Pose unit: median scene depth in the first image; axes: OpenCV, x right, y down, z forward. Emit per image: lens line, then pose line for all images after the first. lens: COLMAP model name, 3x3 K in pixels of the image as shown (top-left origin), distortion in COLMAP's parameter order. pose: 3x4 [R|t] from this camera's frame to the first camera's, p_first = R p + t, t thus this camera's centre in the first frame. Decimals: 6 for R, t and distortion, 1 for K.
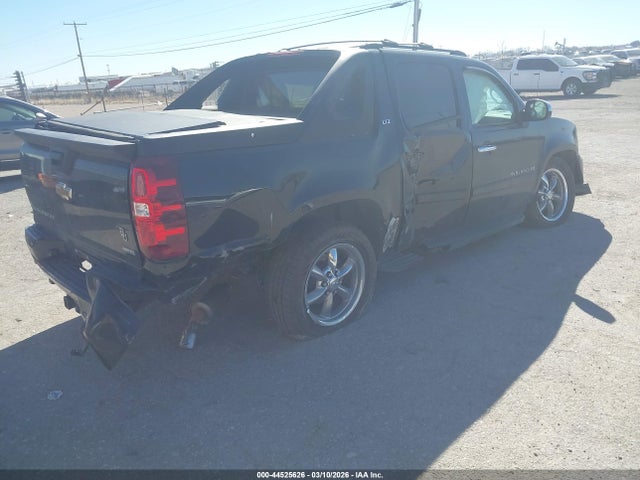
lens RADIAL K [[499.8, 0, 320.7], [0, 499.8, 237.5], [0, 0, 1]] dist [0.003500, -0.000199]
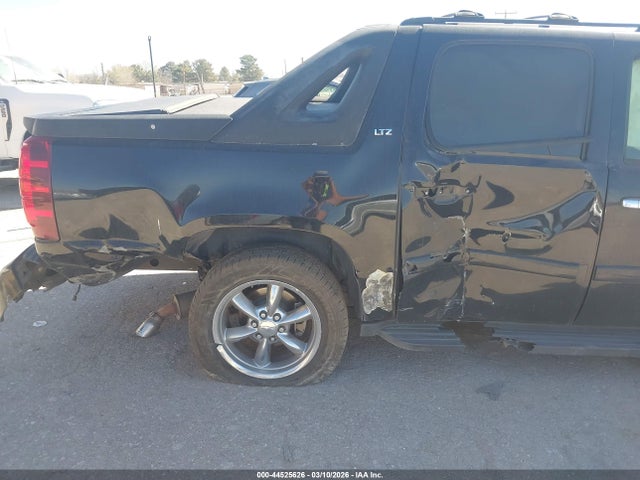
lens RADIAL K [[499.8, 0, 320.7], [0, 499.8, 237.5], [0, 0, 1]] dist [0.003500, -0.000199]
pose [[0.718597, 0.240676, -0.652452, 0.535320], [-0.235698, 0.966963, 0.097101, -0.134163], [0.654267, 0.084005, 0.751583, 0.429588]]
